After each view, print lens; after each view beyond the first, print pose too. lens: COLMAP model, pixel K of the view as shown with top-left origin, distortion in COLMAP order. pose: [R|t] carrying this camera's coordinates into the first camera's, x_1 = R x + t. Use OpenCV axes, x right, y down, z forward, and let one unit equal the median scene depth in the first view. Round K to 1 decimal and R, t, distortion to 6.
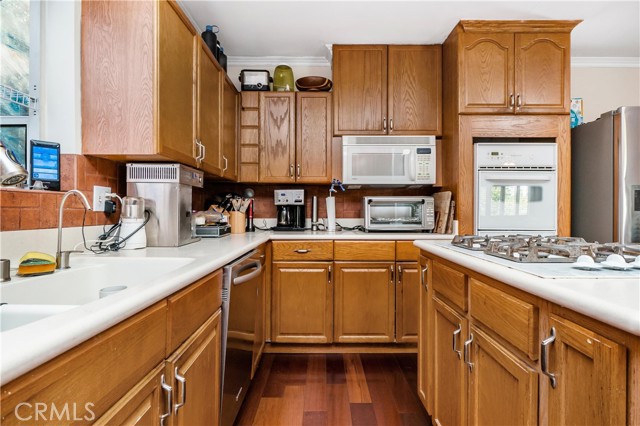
lens RADIAL K [[336.0, 0, 320.3], [0, 336.0, 214.3], [0, 0, 1]] dist [0.006094, 0.000458]
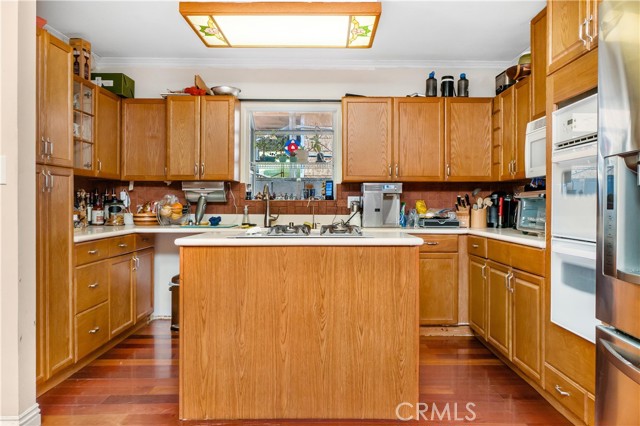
lens RADIAL K [[471.3, 0, 324.9], [0, 471.3, 207.2], [0, 0, 1]] dist [-0.009634, 0.006436]
pose [[0.002234, -0.000073, -0.999998, 1.431382], [-0.011204, 0.999937, -0.000098, -0.008148], [0.999935, 0.011204, 0.002233, 0.522792]]
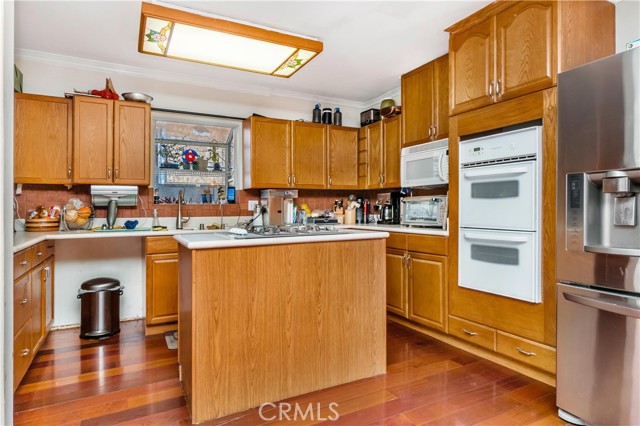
lens RADIAL K [[369.3, 0, 317.6], [0, 369.3, 210.0], [0, 0, 1]] dist [-0.000146, -0.004051]
pose [[0.462108, -0.003191, -0.886818, 1.246605], [0.001289, 0.999995, -0.002926, -0.002938], [0.886823, 0.000209, 0.462109, 0.103050]]
